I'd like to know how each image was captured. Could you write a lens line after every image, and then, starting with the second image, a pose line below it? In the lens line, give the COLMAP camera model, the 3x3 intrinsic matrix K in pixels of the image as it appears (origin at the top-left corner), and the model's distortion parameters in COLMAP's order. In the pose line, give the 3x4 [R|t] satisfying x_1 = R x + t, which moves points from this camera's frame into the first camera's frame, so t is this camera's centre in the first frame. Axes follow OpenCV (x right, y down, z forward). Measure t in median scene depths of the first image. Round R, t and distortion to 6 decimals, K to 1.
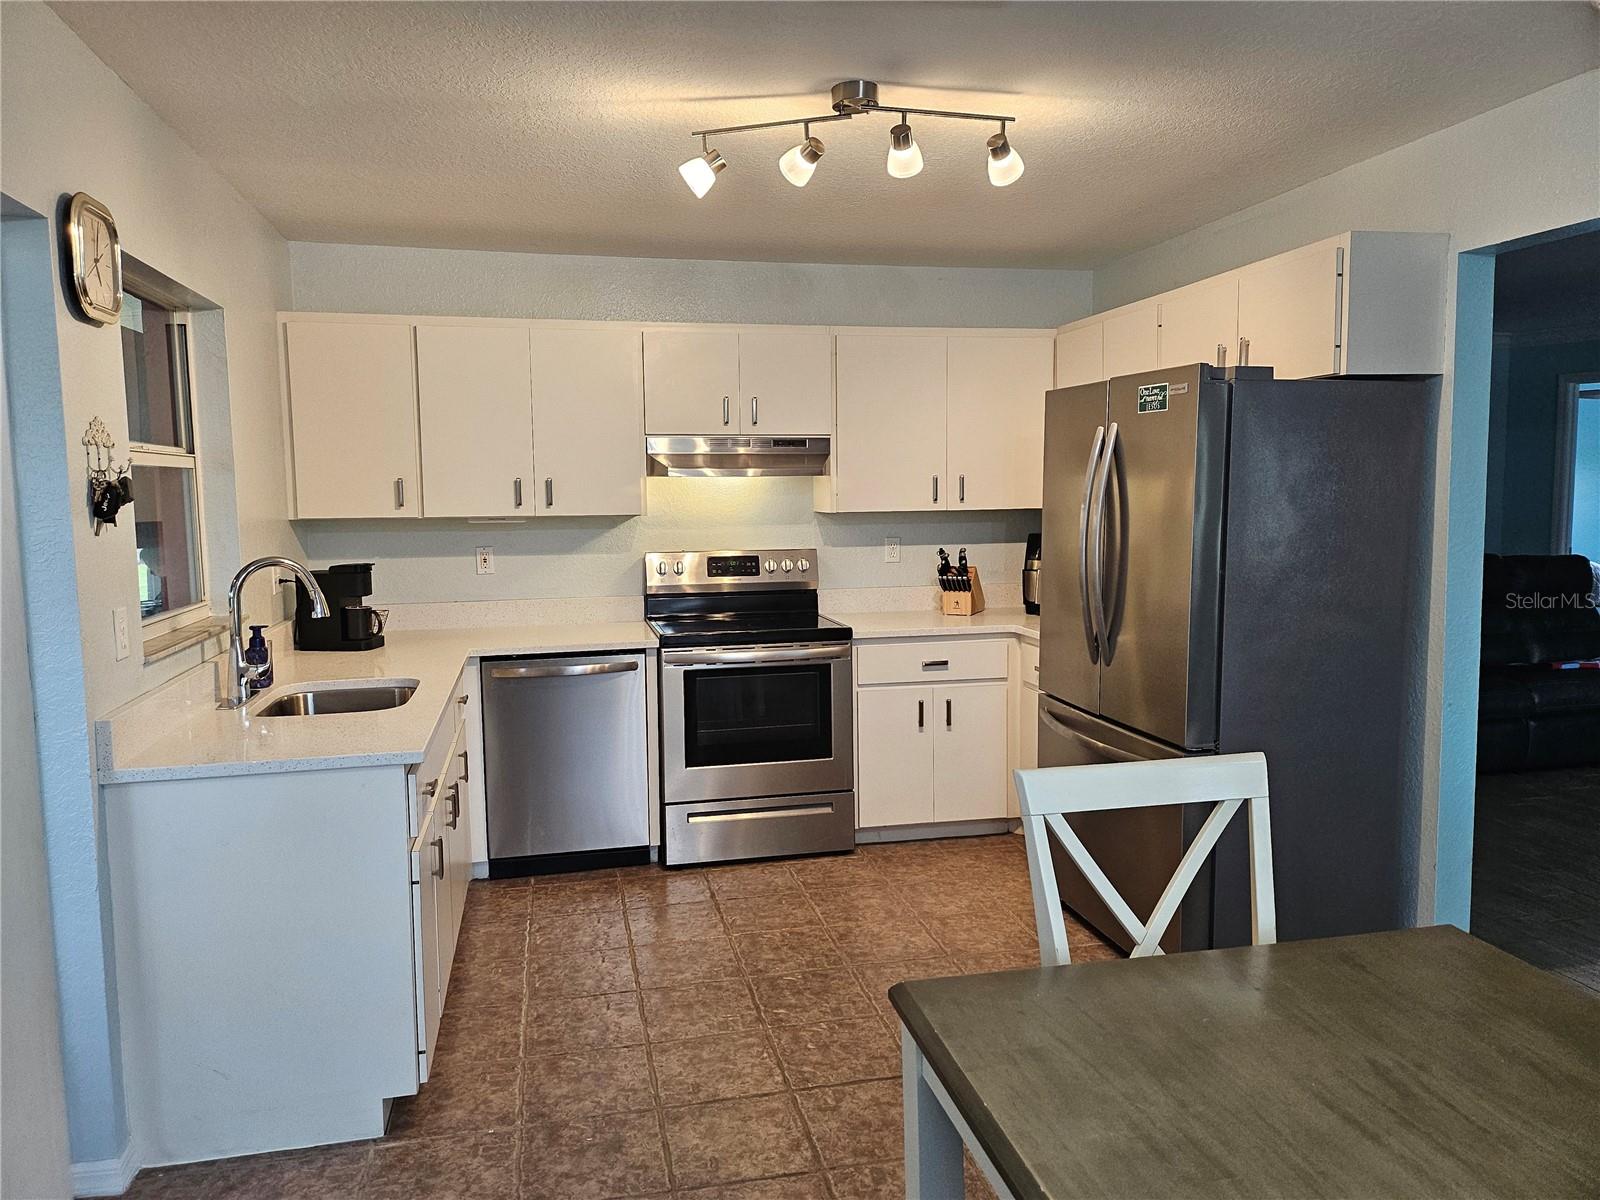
lens RADIAL K [[1123.6, 0, 769.1], [0, 1123.6, 598.0], [0, 0, 1]] dist [0.057815, -0.046510]
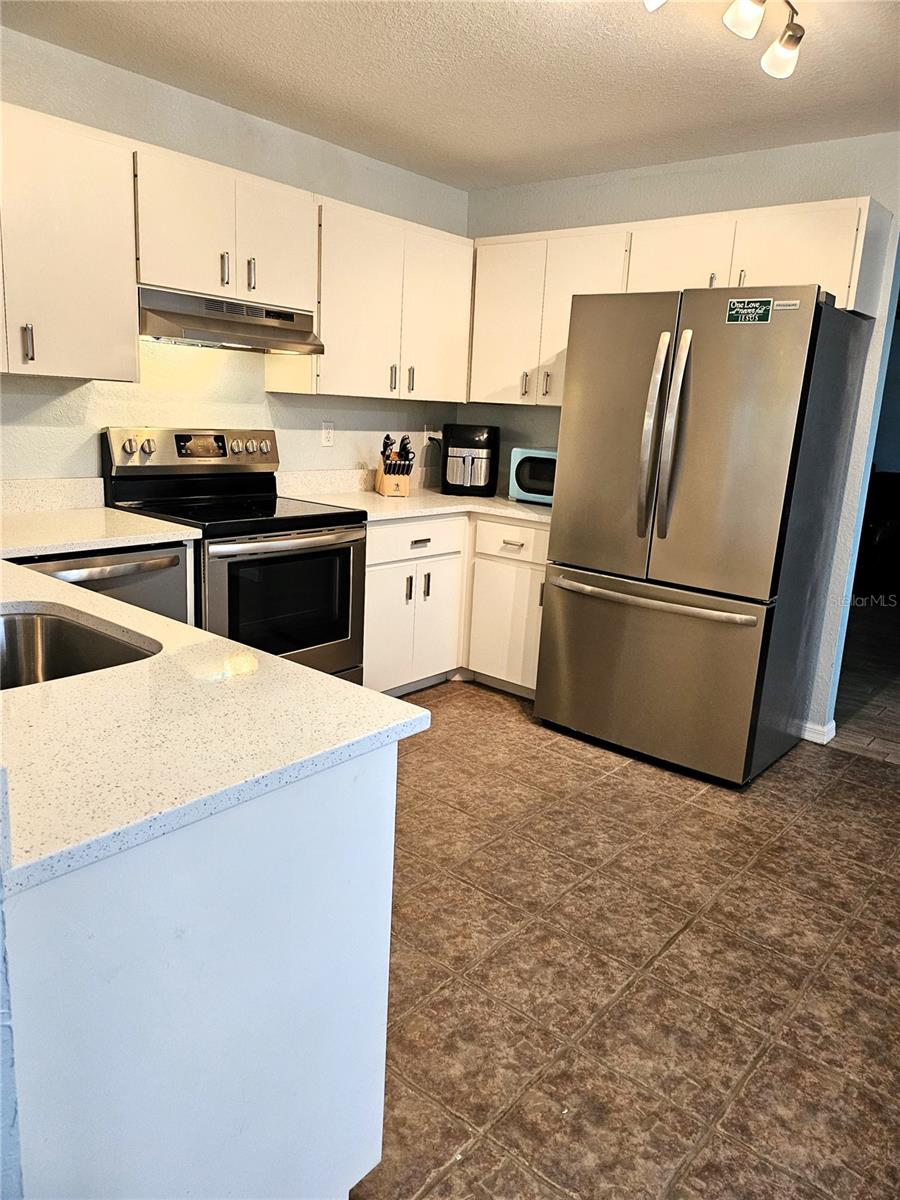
lens RADIAL K [[842.7, 0, 450.0], [0, 842.7, 599.9], [0, 0, 1]] dist [0.057815, -0.046510]
pose [[0.778070, -0.090022, 0.621694, -0.340189], [-0.001974, 0.989323, 0.145725, -0.005302], [-0.628175, -0.114611, 0.769585, 0.336901]]
